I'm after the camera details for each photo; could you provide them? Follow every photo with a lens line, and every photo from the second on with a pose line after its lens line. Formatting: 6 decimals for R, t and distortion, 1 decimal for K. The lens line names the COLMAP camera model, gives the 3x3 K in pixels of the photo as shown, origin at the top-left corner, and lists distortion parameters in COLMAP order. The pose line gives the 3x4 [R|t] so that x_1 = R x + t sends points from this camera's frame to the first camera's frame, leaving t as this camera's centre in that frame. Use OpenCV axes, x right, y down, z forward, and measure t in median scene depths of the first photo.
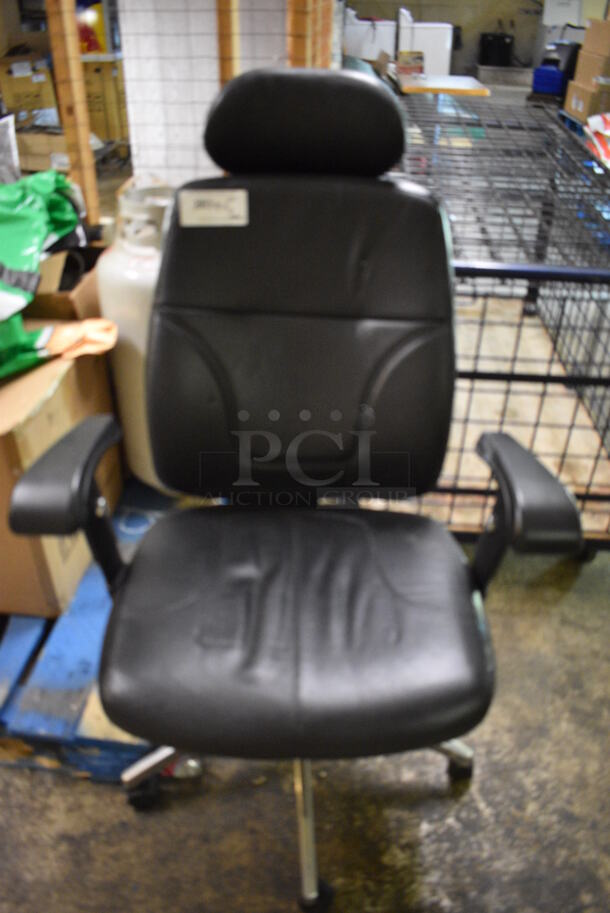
lens RADIAL K [[702.5, 0, 304.3], [0, 702.5, 448.4], [0, 0, 1]] dist [-0.085846, -0.002246]
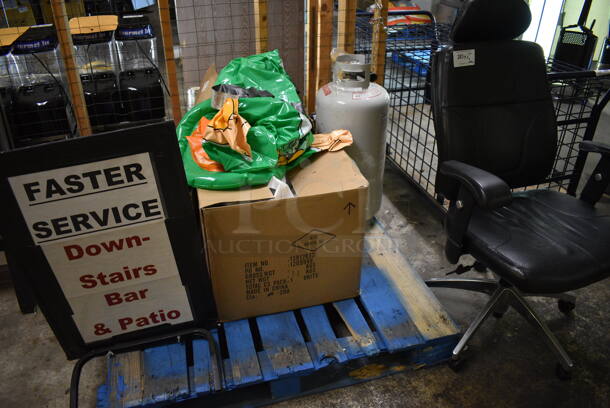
lens RADIAL K [[469.3, 0, 305.3], [0, 469.3, 205.4], [0, 0, 1]] dist [-0.085846, -0.002246]
pose [[0.931689, -0.196507, 0.305517, -0.985986], [0.201341, 0.979392, 0.015939, -0.033234], [-0.302353, 0.046663, 0.952053, -0.124890]]
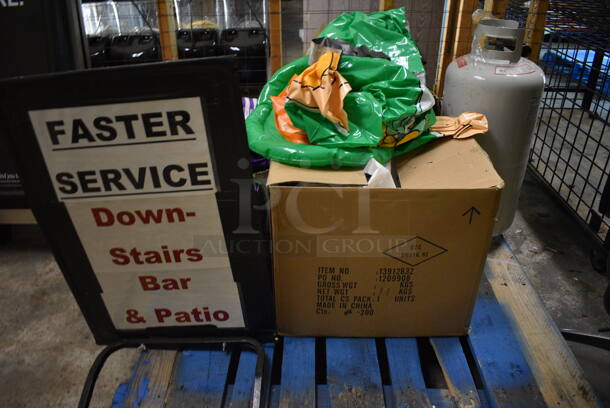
lens RADIAL K [[469.3, 0, 305.8], [0, 469.3, 206.4], [0, 0, 1]] dist [-0.085846, -0.002246]
pose [[0.996217, -0.058232, 0.064500, -0.863290], [0.059656, 0.998011, -0.020368, 0.001627], [-0.063186, 0.024139, 0.997710, 0.174850]]
